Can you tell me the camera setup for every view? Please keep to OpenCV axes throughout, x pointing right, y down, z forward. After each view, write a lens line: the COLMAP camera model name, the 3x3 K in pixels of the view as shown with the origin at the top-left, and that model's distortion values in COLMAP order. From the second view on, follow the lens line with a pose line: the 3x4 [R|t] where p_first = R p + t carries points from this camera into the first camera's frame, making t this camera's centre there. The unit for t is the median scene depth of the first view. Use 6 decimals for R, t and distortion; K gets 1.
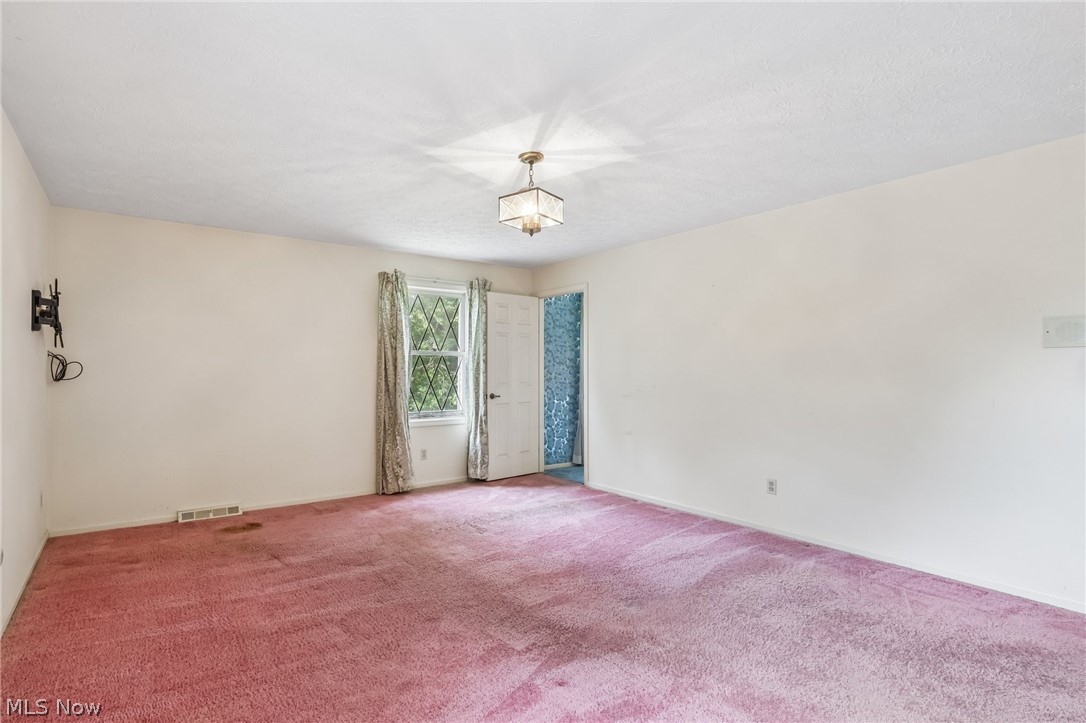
lens RADIAL K [[524.8, 0, 457.4], [0, 524.8, 357.9], [0, 0, 1]] dist [-0.000629, -0.000029]
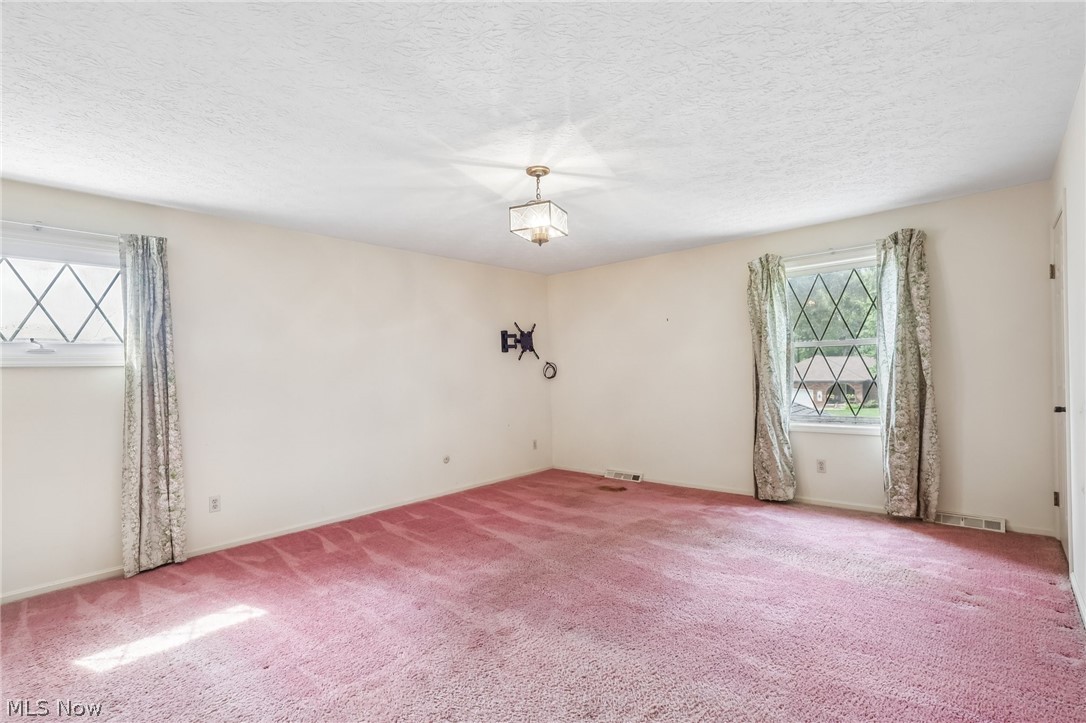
lens RADIAL K [[500.2, 0, 540.7], [0, 500.2, 374.0], [0, 0, 1]] dist [0.000442, -0.000164]
pose [[0.284431, -0.003254, -0.958691, 0.792459], [0.049644, 0.998703, 0.011339, 0.010060], [0.957410, -0.050818, 0.284224, 0.501406]]
